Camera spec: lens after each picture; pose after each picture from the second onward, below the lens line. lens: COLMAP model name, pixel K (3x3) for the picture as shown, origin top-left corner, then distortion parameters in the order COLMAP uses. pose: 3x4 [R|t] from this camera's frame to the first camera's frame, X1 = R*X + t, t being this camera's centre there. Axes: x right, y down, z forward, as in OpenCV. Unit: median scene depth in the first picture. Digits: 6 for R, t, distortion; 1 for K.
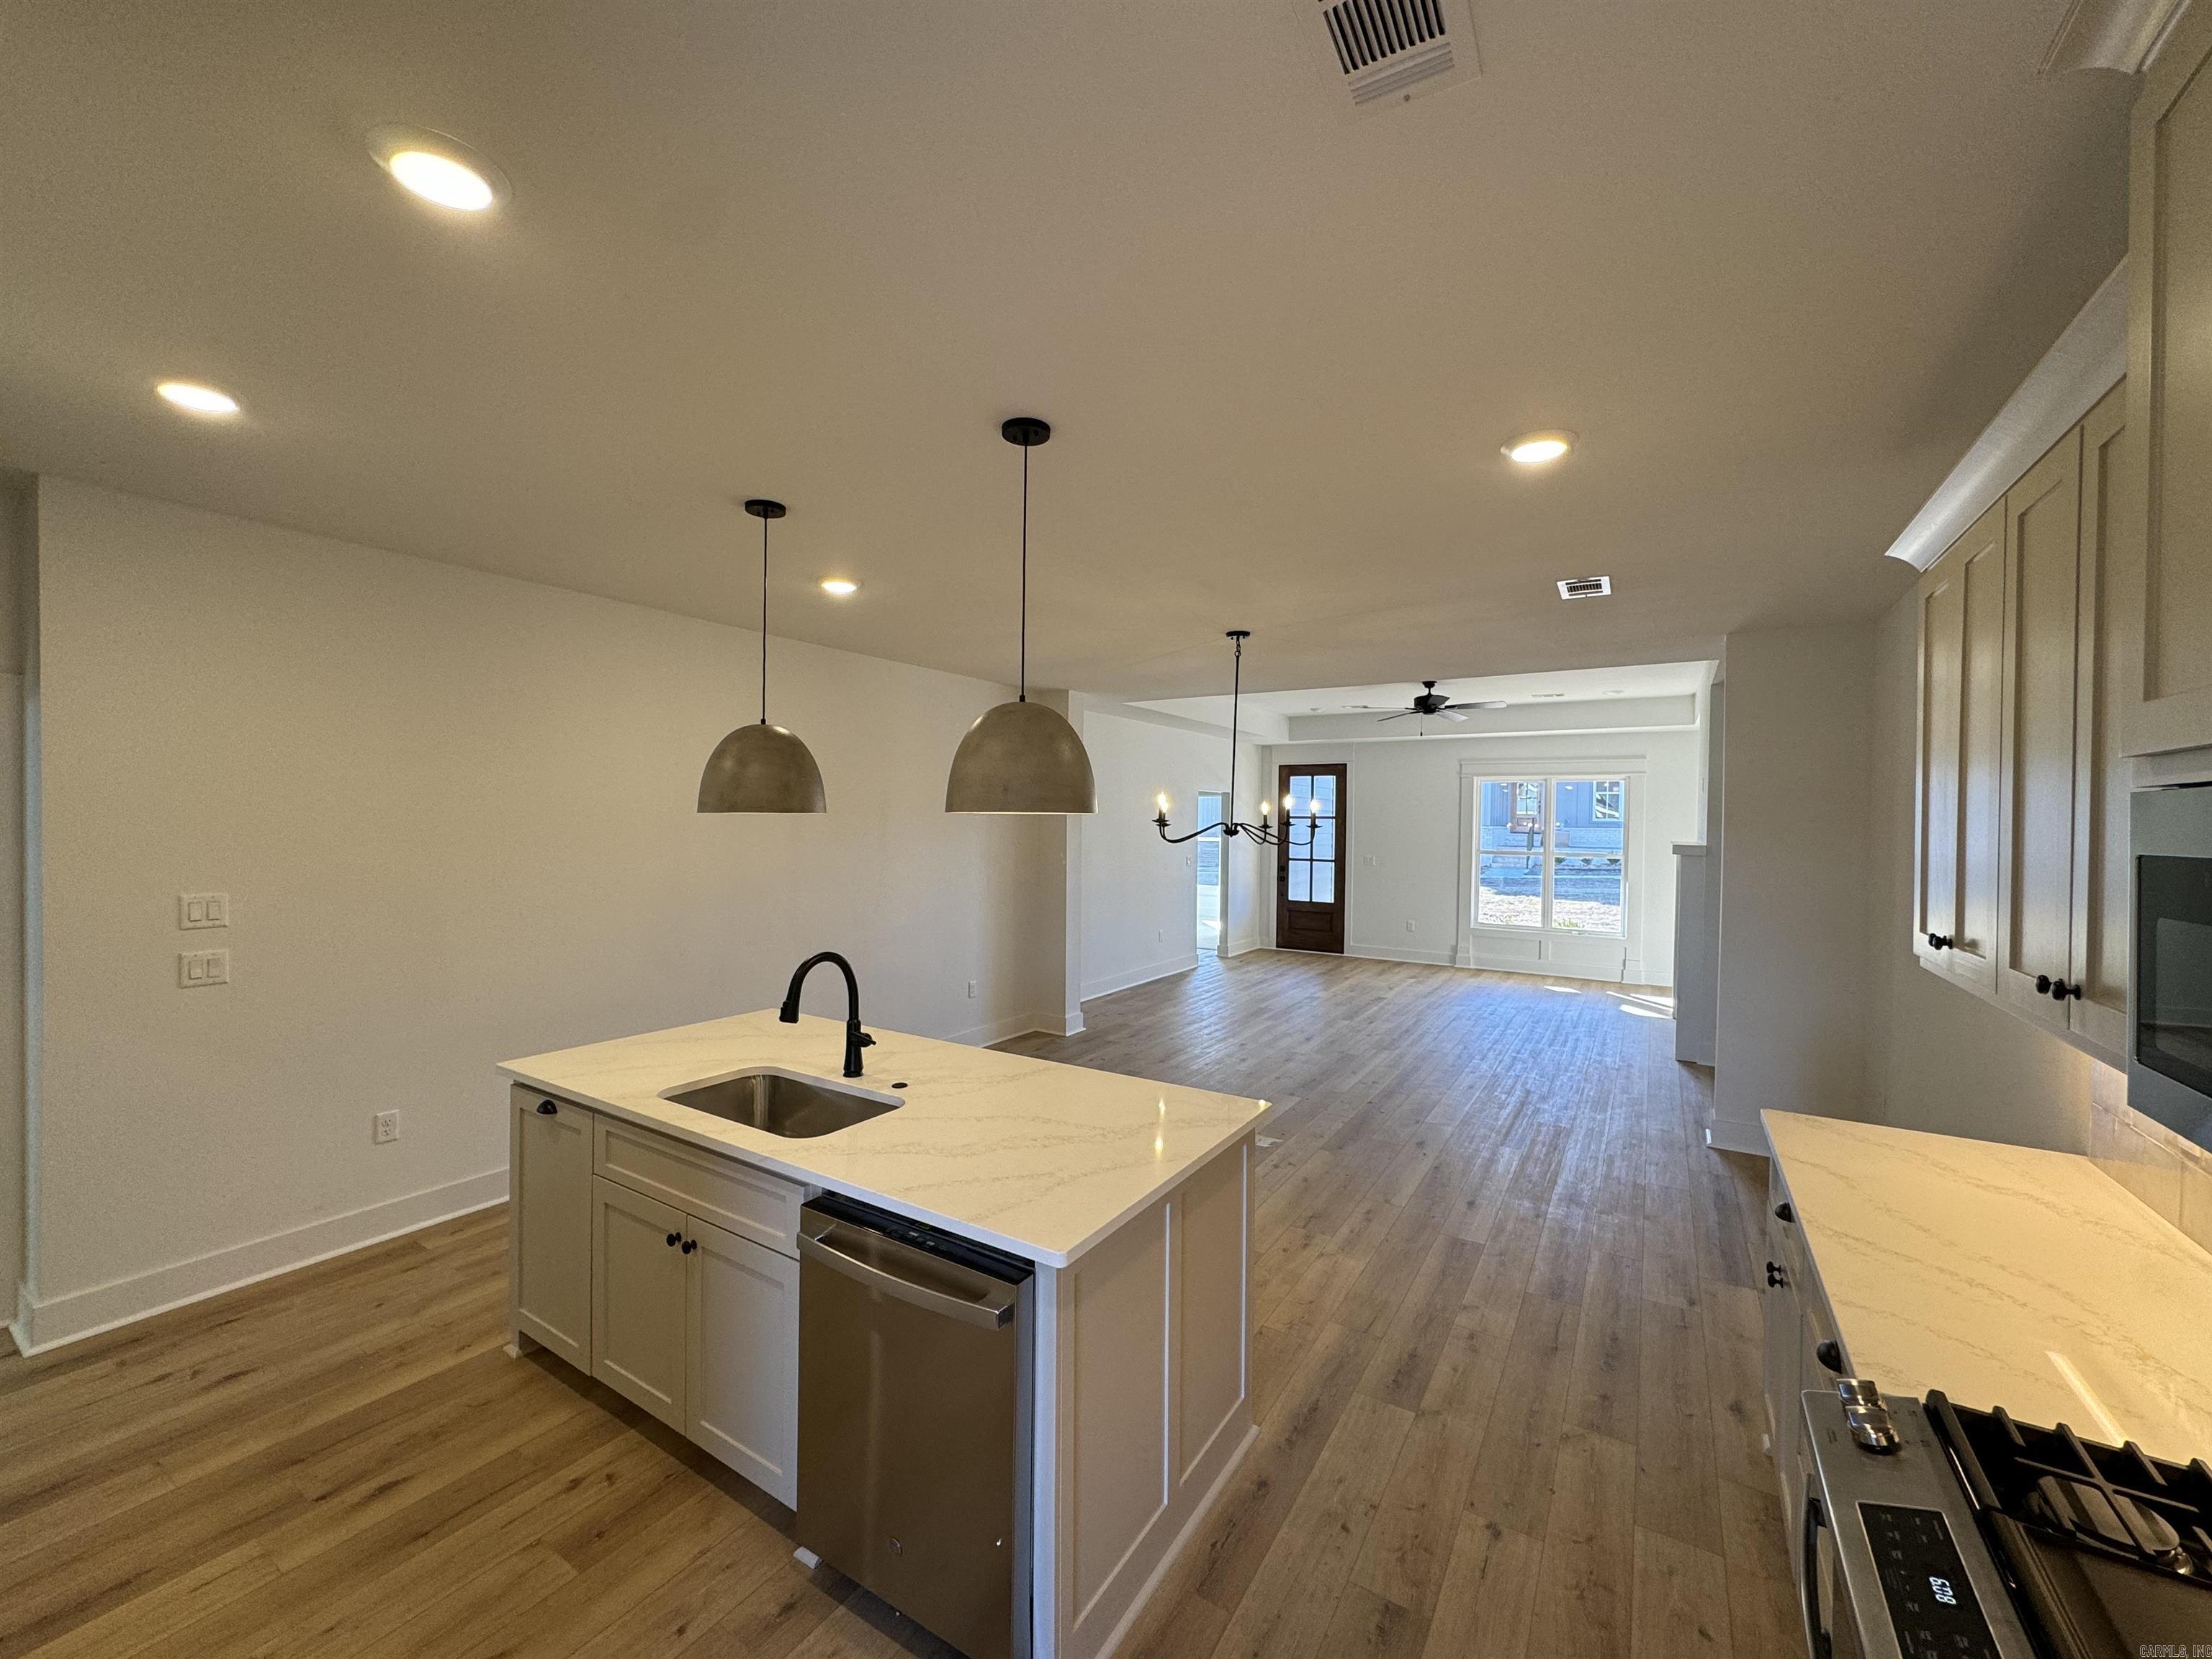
lens RADIAL K [[877.9, 0, 1105.2], [0, 877.9, 840.2], [0, 0, 1]] dist [-0.003506, 0.001068]
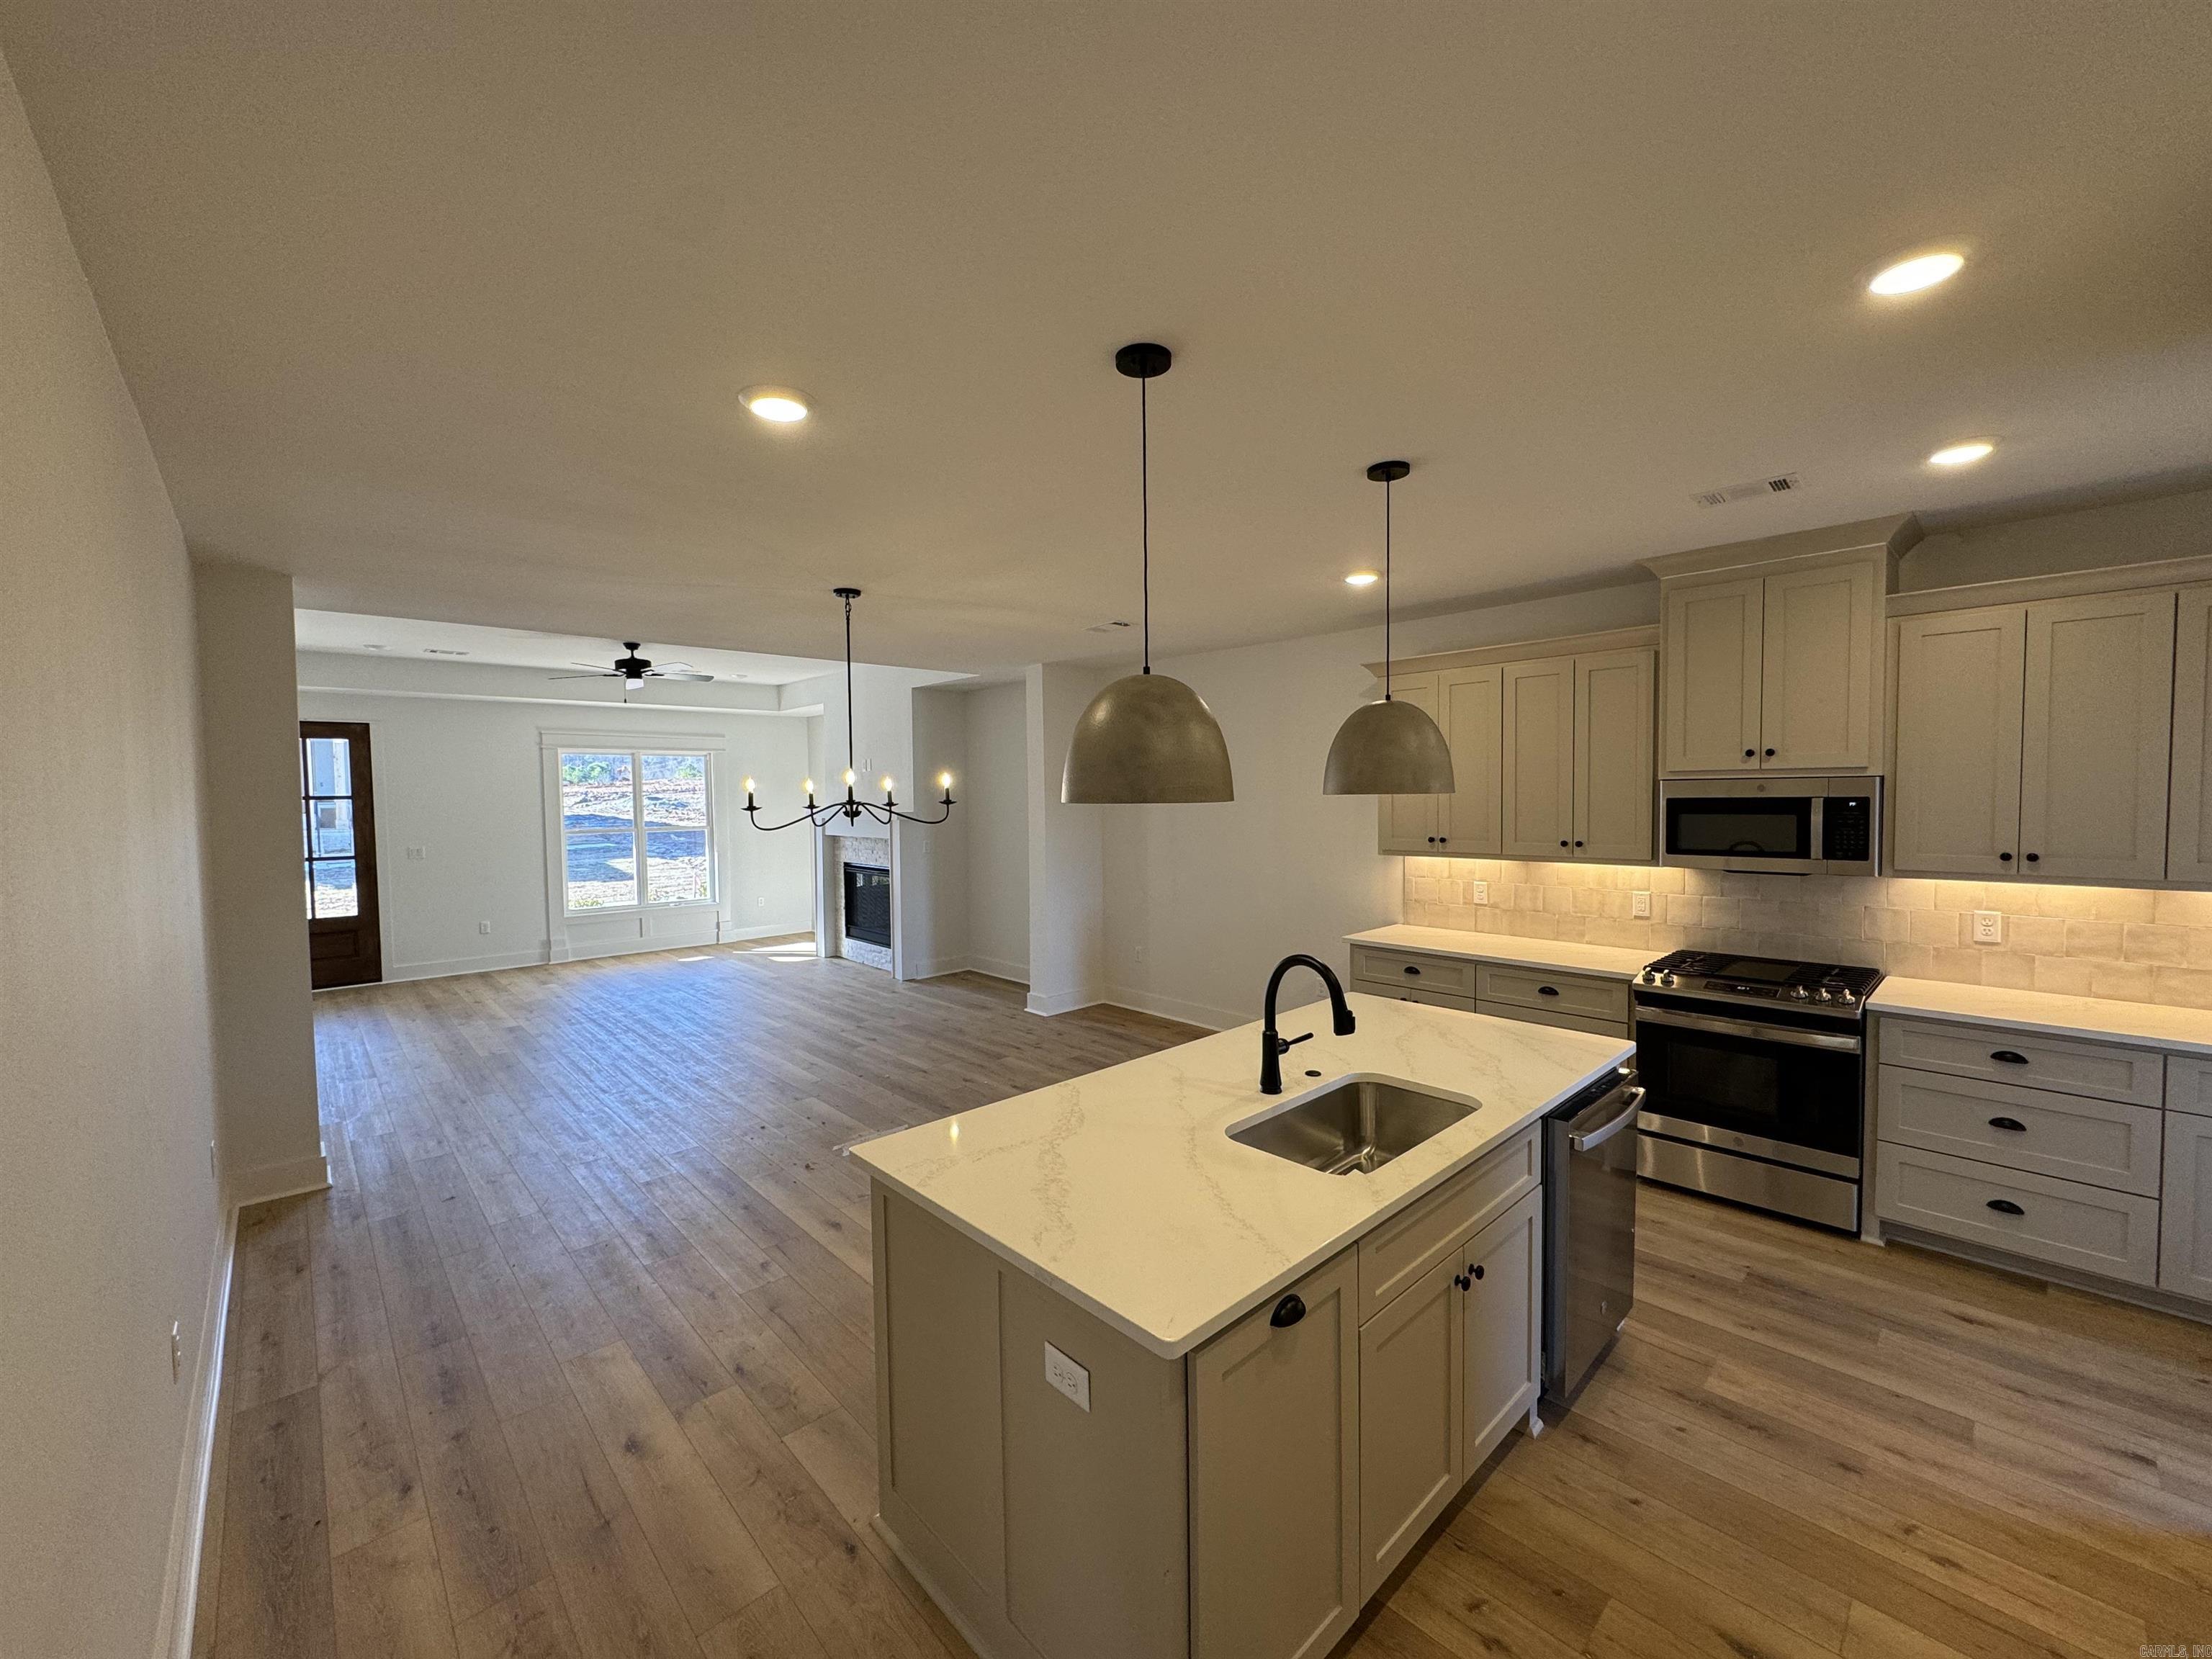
lens RADIAL K [[877.9, 0, 1107.0], [0, 877.9, 832.6], [0, 0, 1]] dist [-0.003506, 0.001068]
pose [[0.251537, -0.061653, 0.965882, -0.828292], [0.038453, 0.997818, 0.053677, -0.035123], [-0.967084, 0.023640, 0.253359, 0.652974]]
